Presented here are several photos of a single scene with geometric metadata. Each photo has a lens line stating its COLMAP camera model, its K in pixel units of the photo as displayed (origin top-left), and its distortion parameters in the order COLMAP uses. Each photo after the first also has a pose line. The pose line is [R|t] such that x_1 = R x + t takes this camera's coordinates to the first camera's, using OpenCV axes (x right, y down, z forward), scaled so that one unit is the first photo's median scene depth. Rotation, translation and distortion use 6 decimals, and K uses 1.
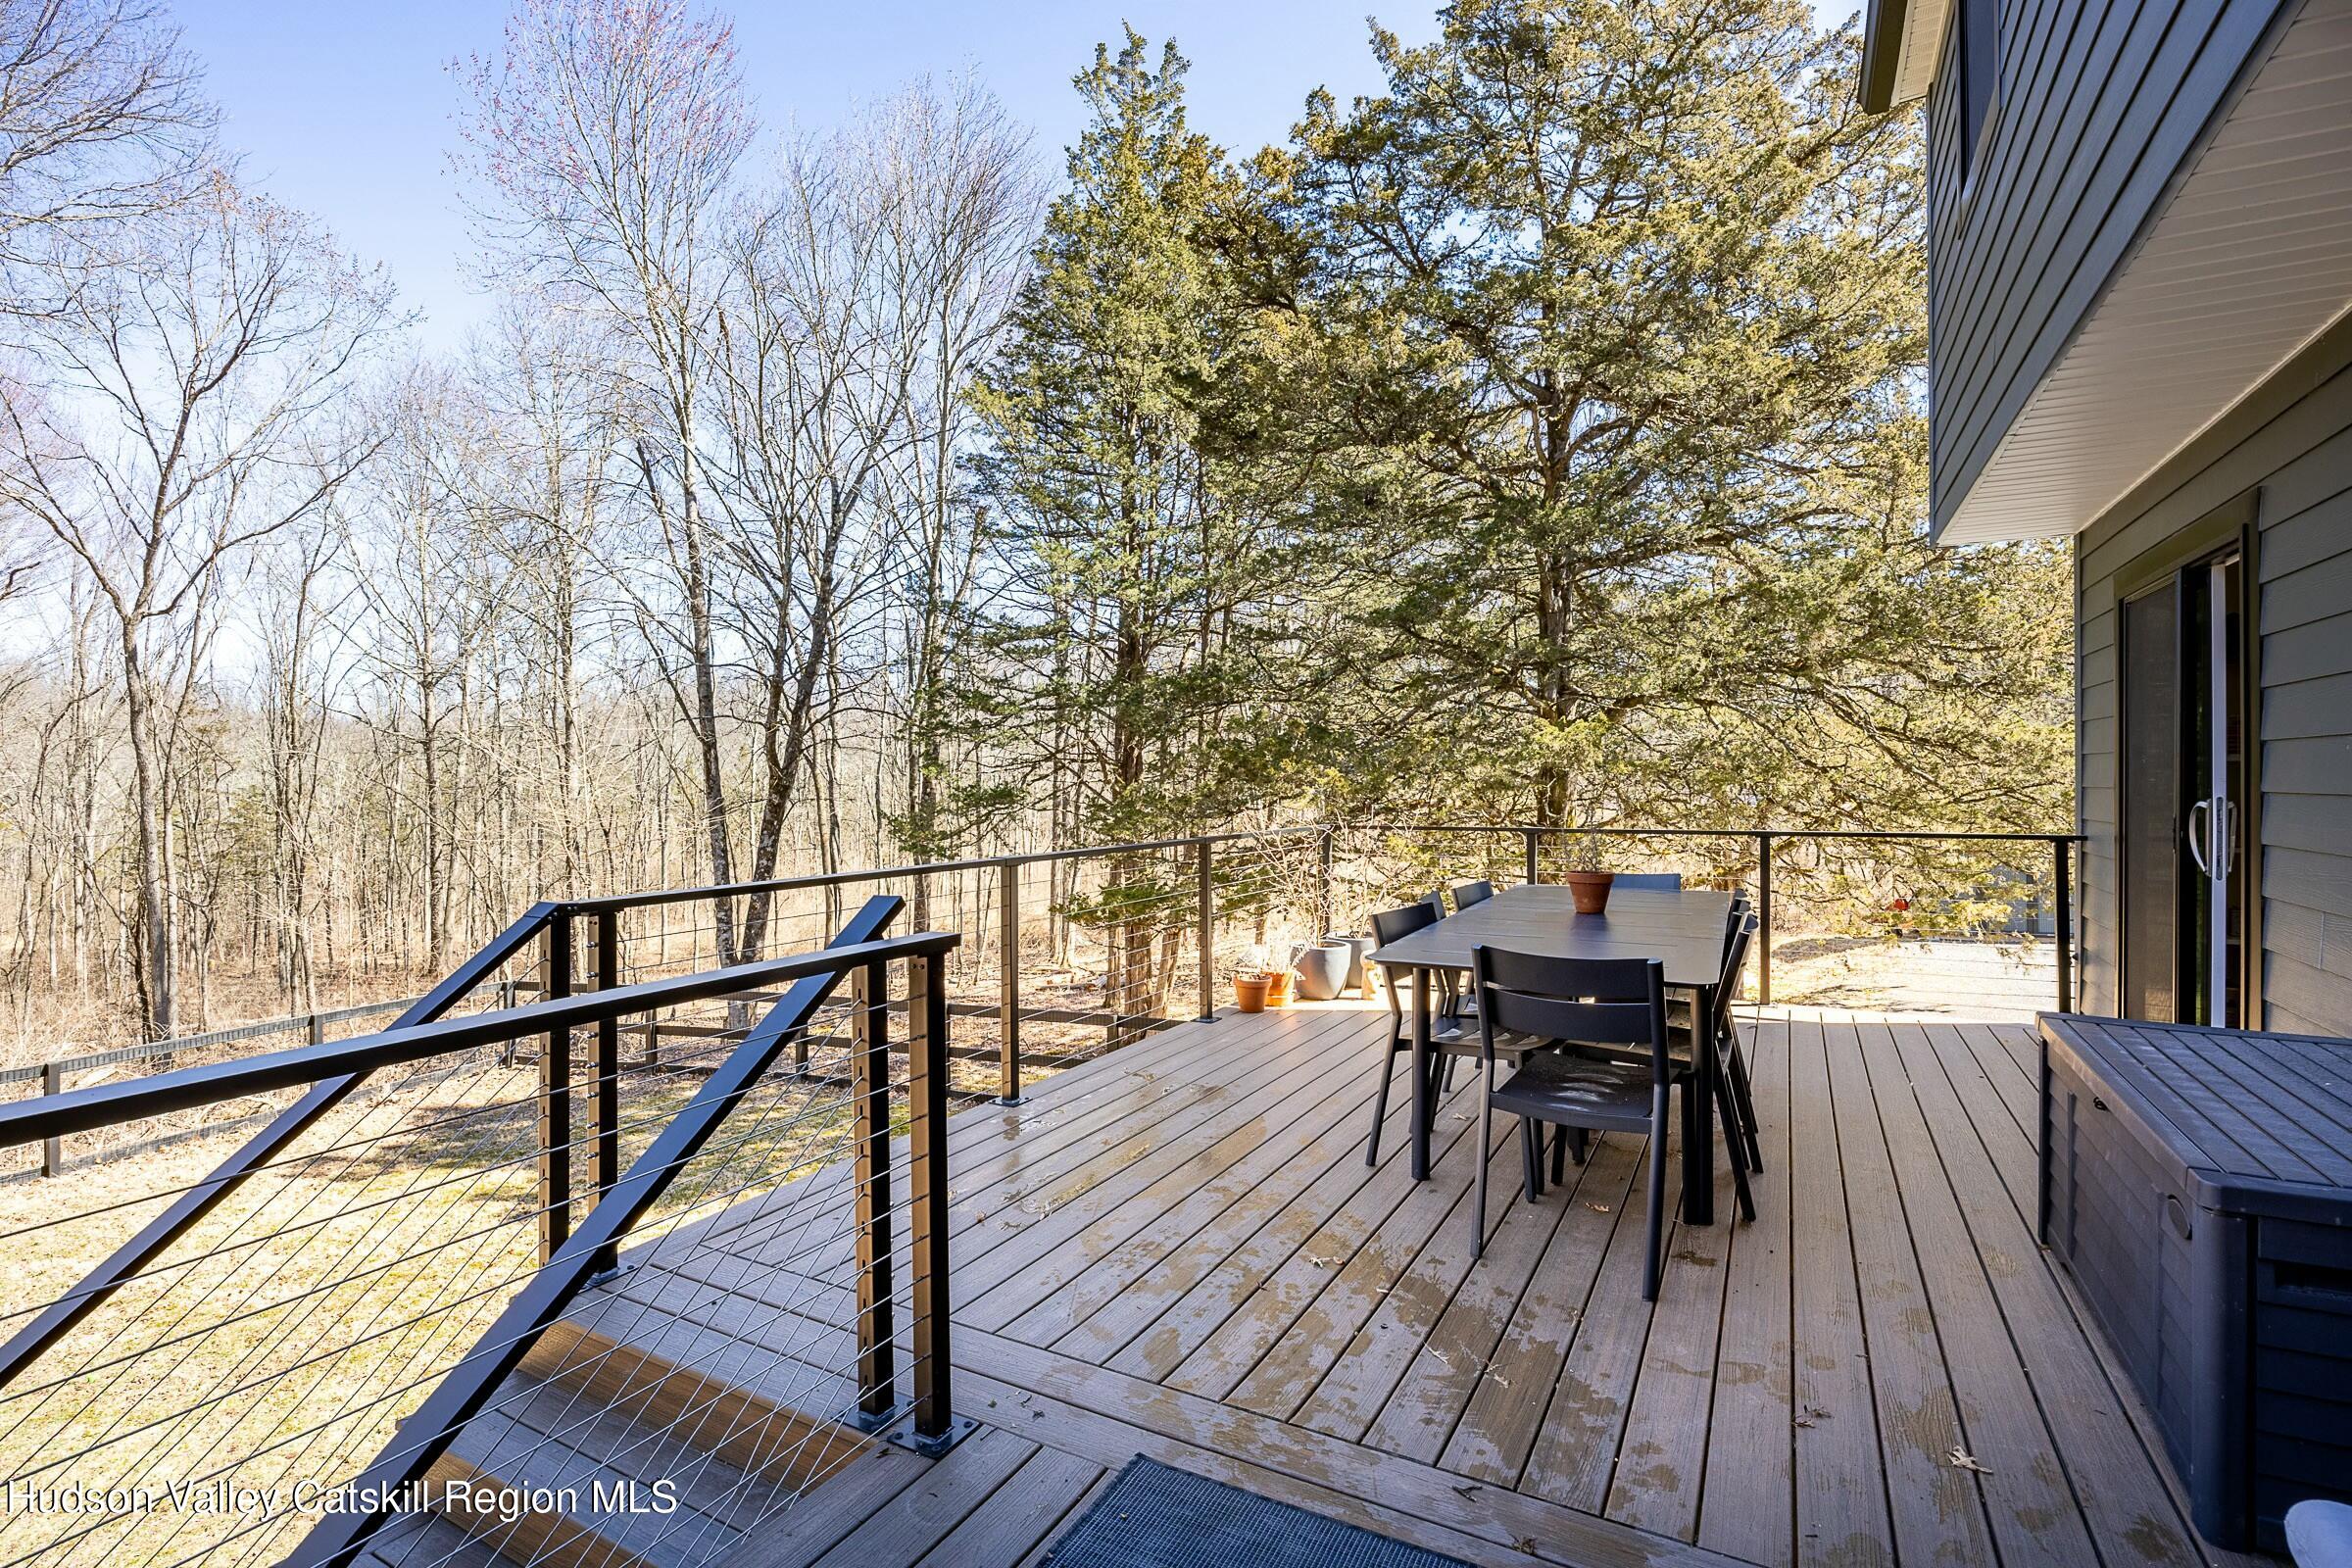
lens RADIAL K [[1099.3, 0, 1174.6], [0, 1099.3, 797.0], [0, 0, 1]] dist [-0.017515, 0.000252]
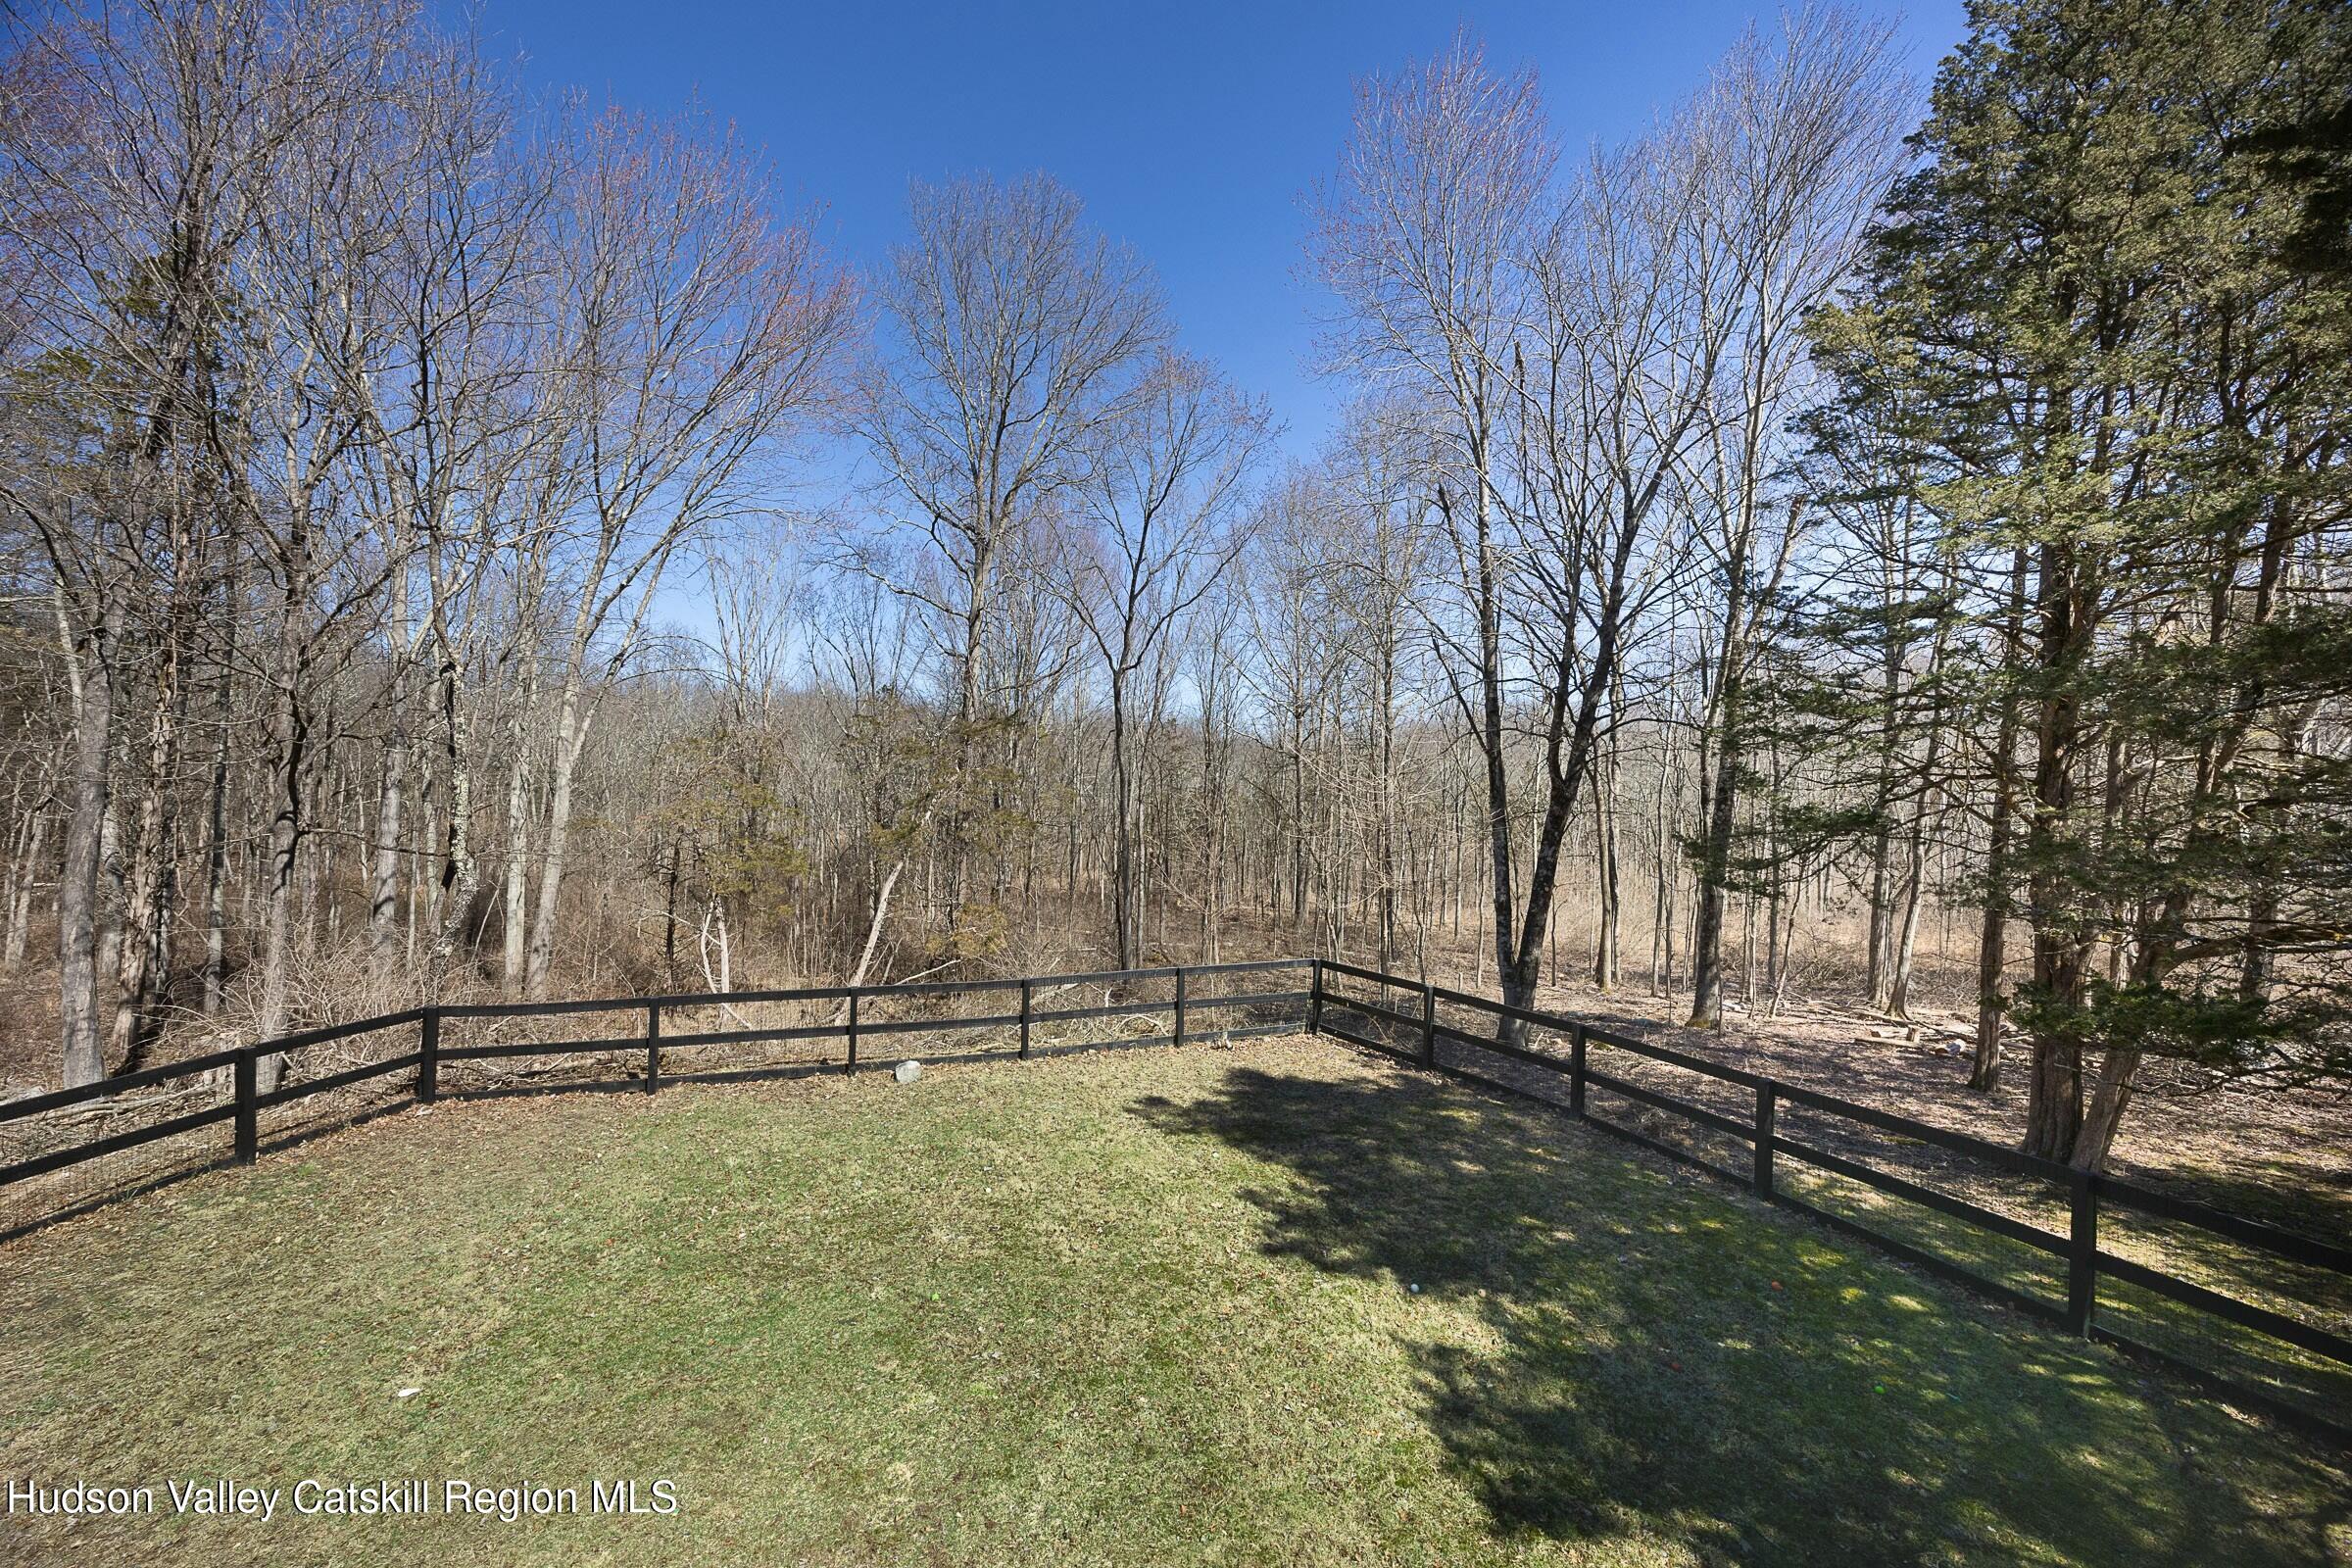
lens RADIAL K [[885.2, 0, 1186.8], [0, 885.2, 786.5], [0, 0, 1]] dist [-0.008873, 0.000542]
pose [[0.734905, 0.021407, -0.677832, -0.063094], [-0.034380, 0.999393, -0.005713, -0.004394], [0.677298, 0.027502, 0.735195, 0.171226]]
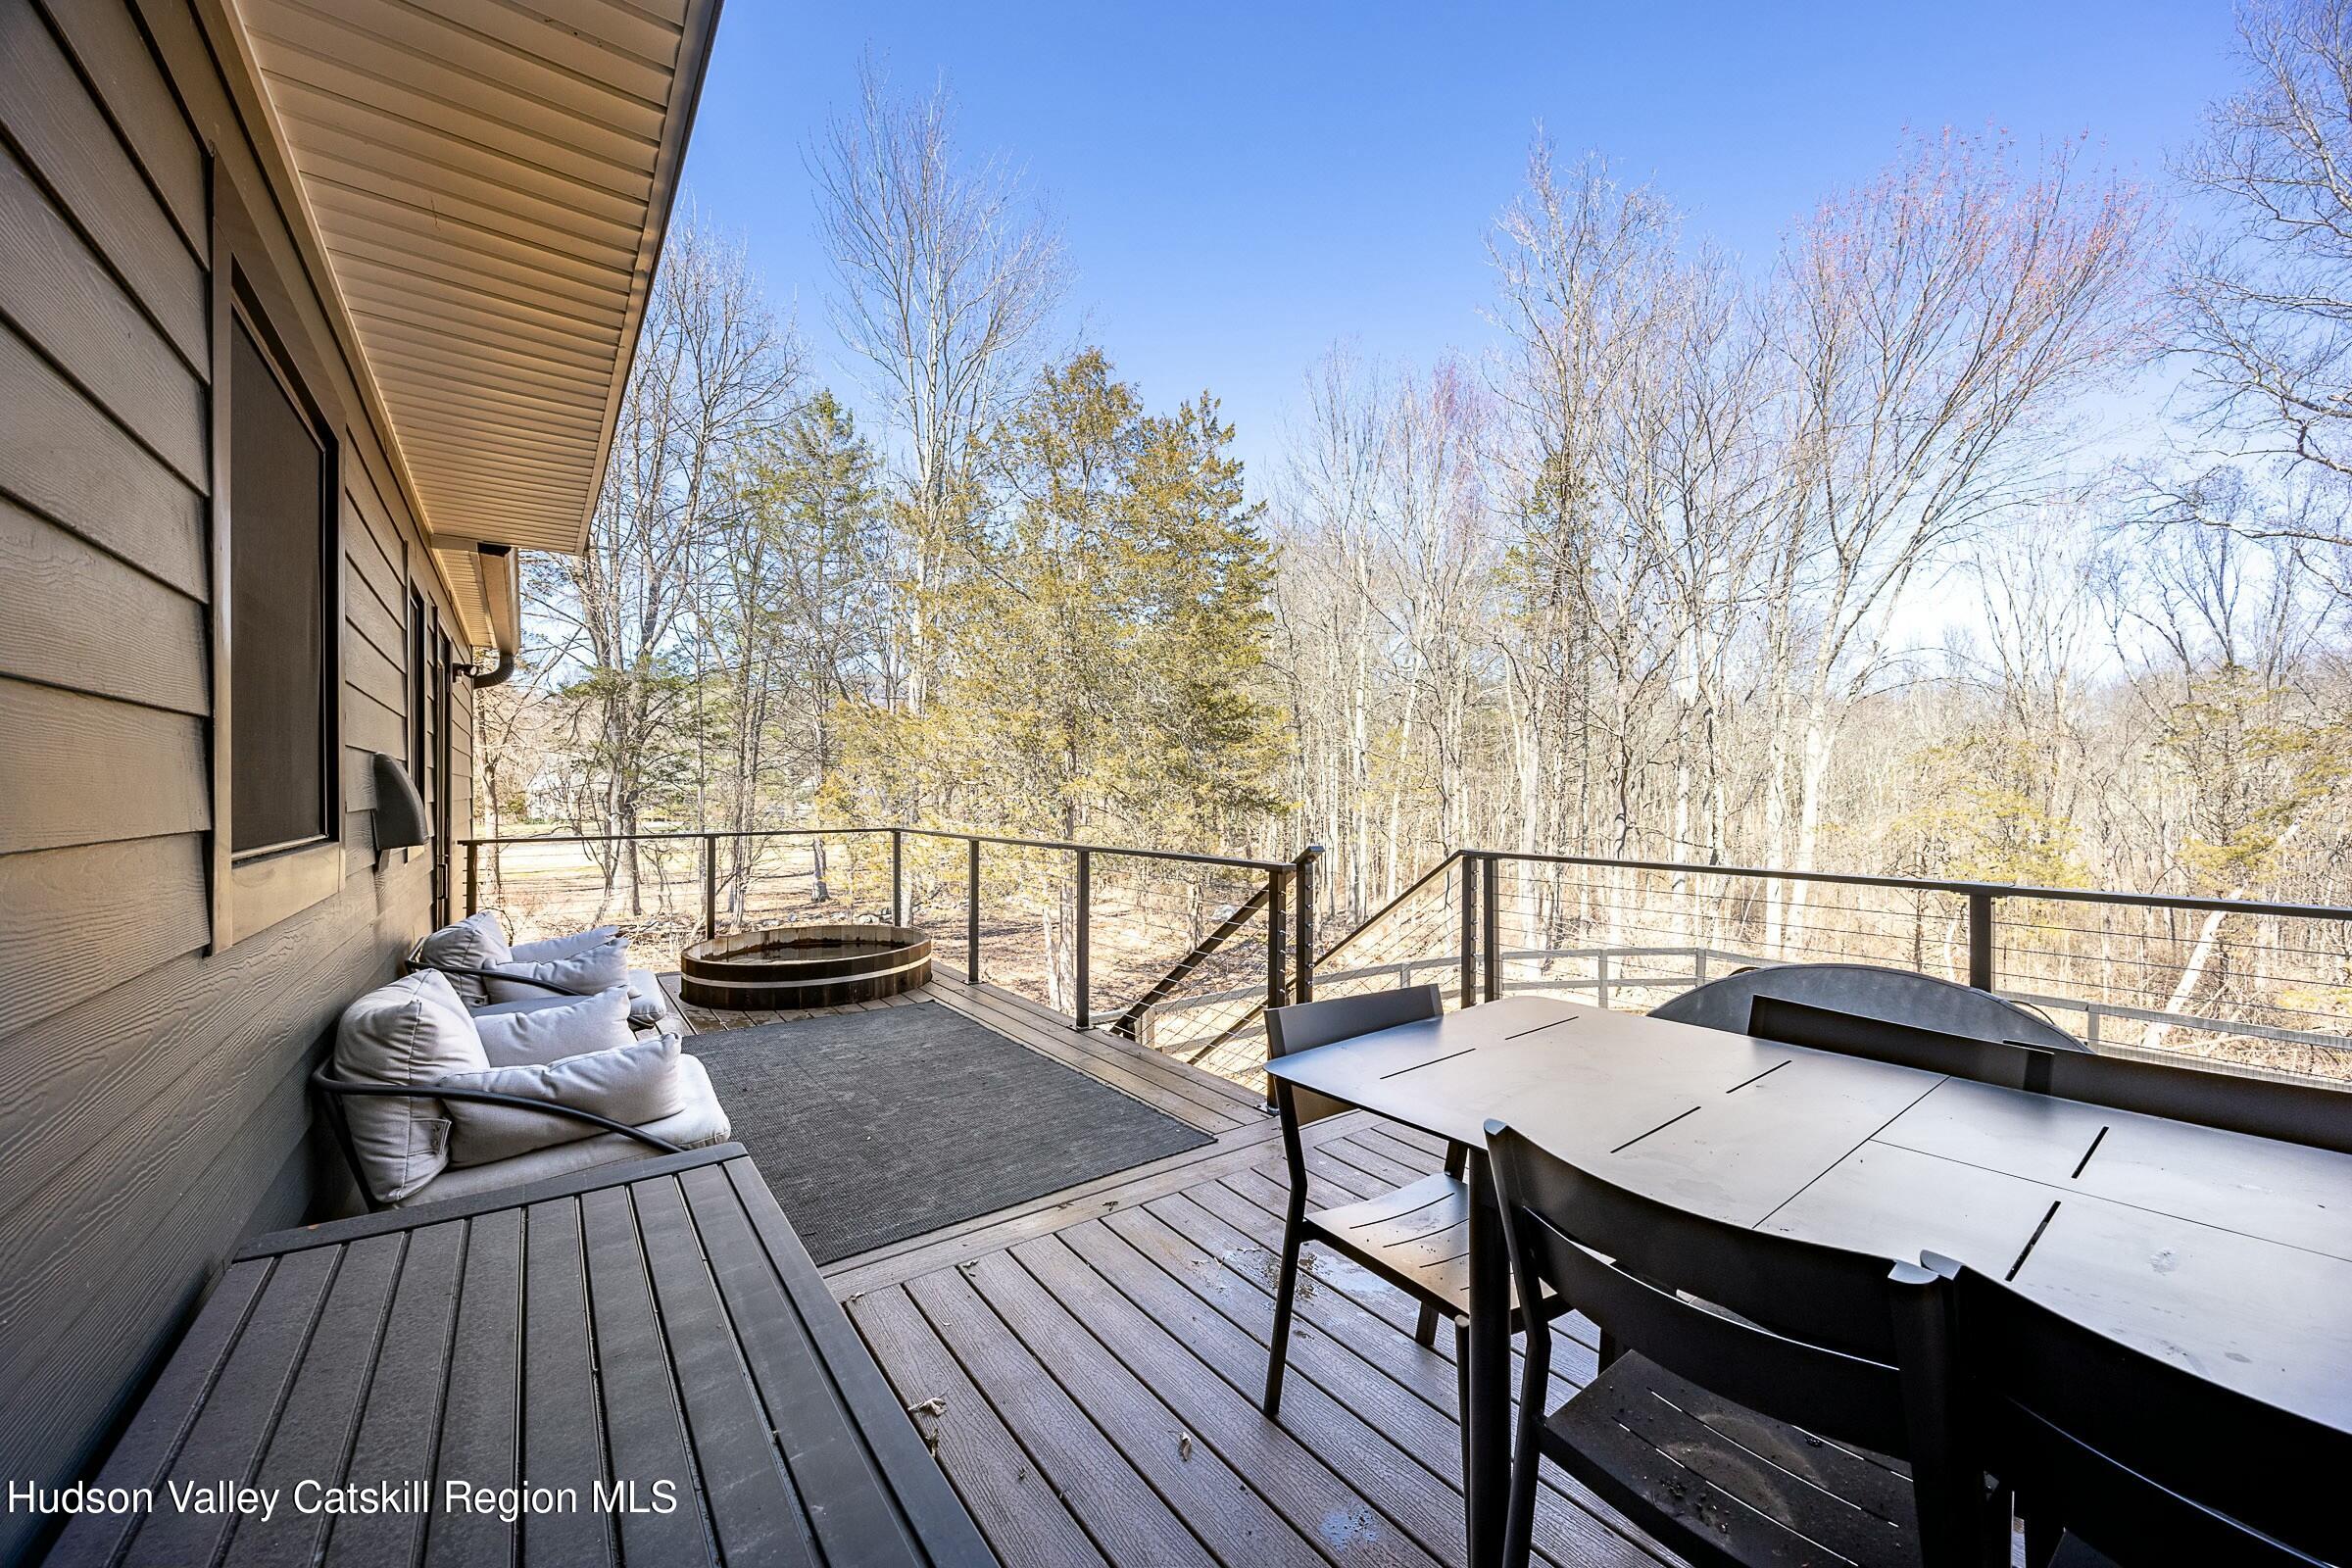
lens RADIAL K [[873.1, 0, 1183.3], [0, 873.1, 776.3], [0, 0, 1]] dist [-0.001819, -0.000083]
pose [[-0.422452, -0.005680, -0.906368, 0.138766], [-0.010342, 0.999945, -0.001446, -0.002956], [0.906326, 0.008763, -0.422488, 0.165592]]
